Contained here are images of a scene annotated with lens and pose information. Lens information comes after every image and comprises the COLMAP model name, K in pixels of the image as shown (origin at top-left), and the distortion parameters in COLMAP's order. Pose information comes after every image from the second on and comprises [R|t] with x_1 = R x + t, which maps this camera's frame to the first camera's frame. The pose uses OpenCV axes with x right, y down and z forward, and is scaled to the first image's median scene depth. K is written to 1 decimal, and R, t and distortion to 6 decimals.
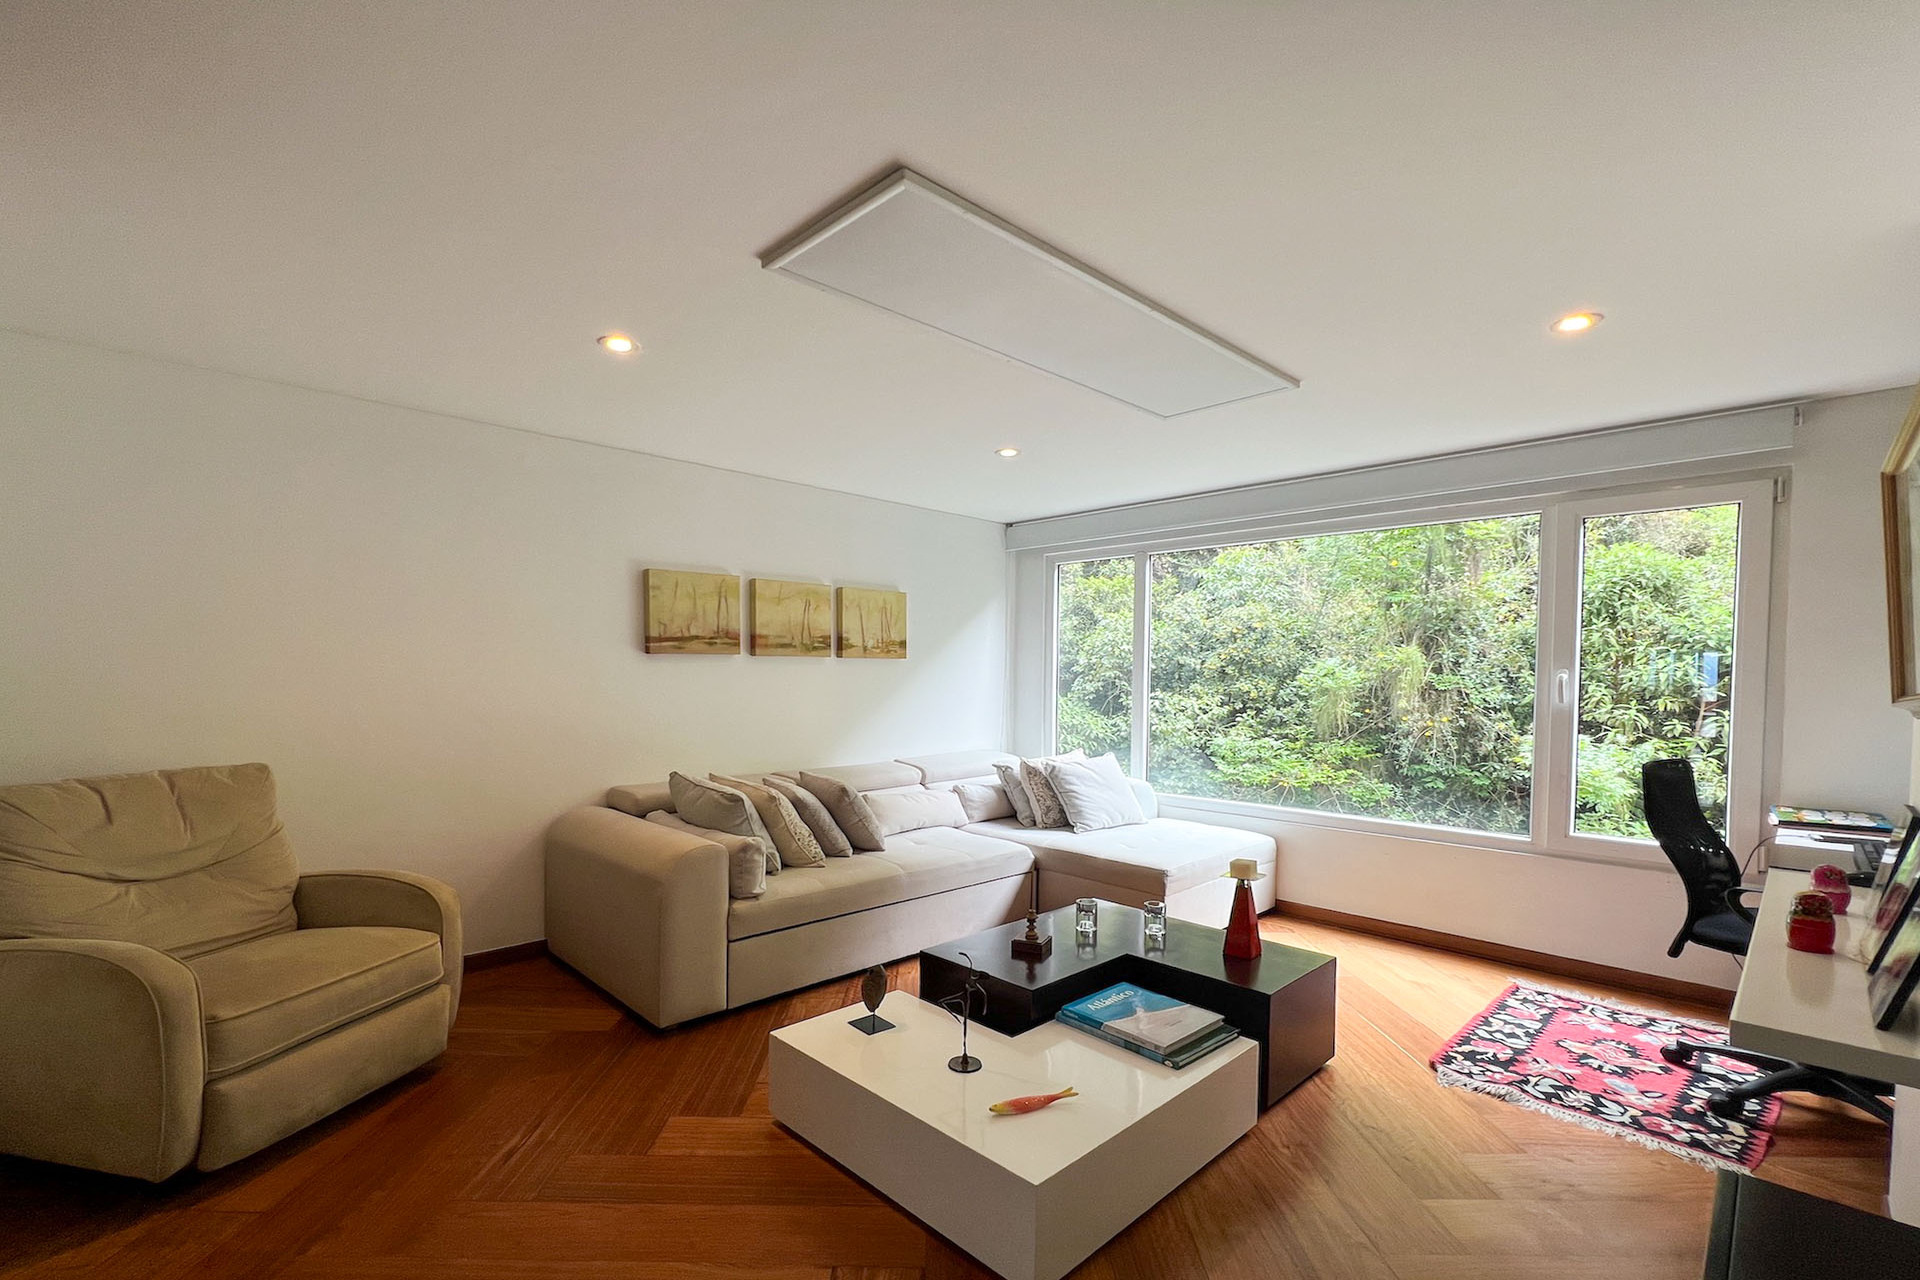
lens RADIAL K [[846.2, 0, 936.9], [0, 846.2, 695.8], [0, 0, 1]] dist [-0.000388, 0.000194]
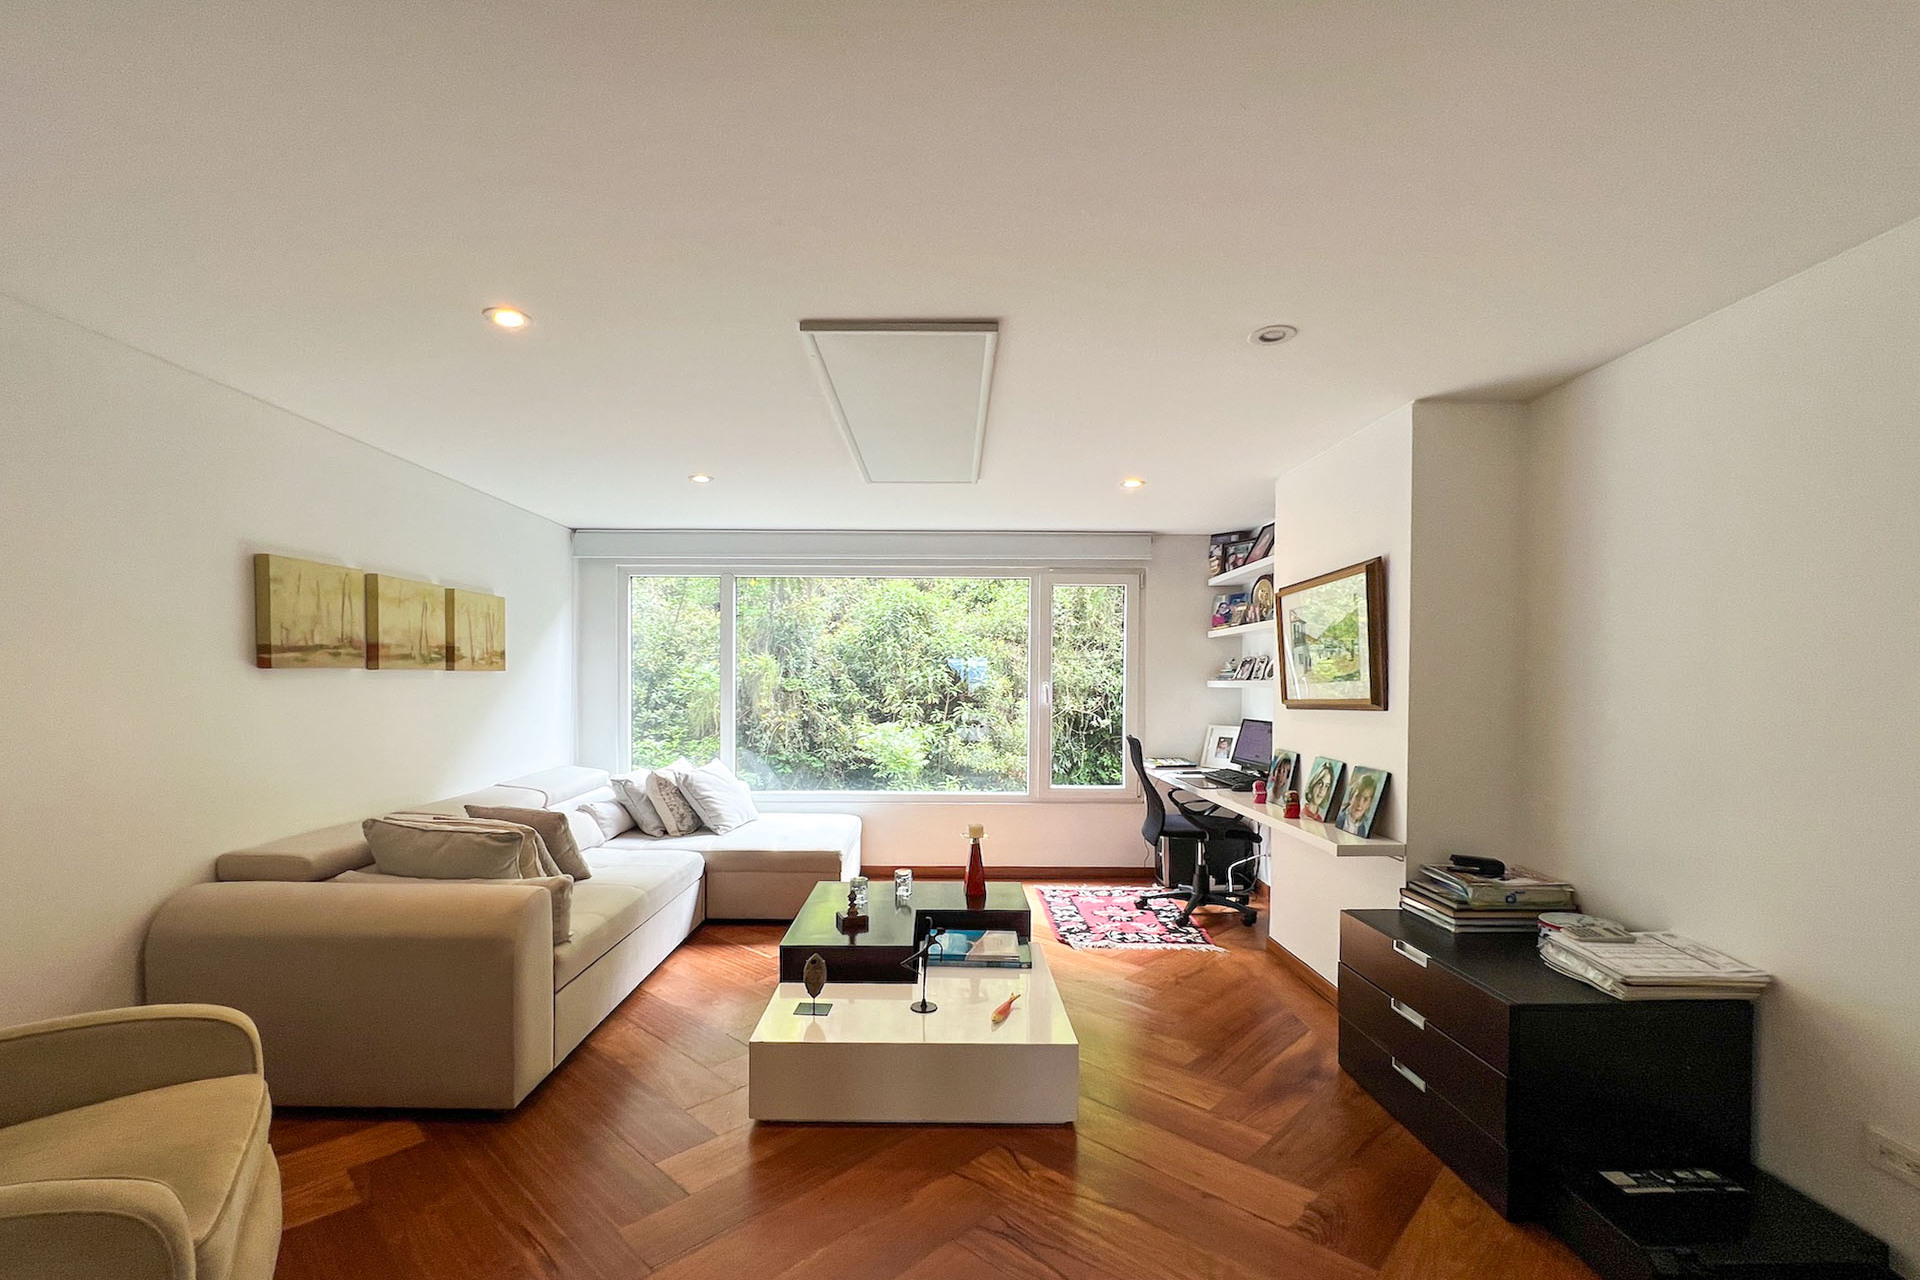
lens RADIAL K [[846.2, 0, 936.9], [0, 846.2, 695.8], [0, 0, 1]] dist [-0.000388, 0.000194]
pose [[0.694143, -0.019648, 0.719569, -0.396347], [0.020269, 0.999765, 0.007747, -0.016509], [-0.719552, 0.009207, 0.694378, 0.051832]]
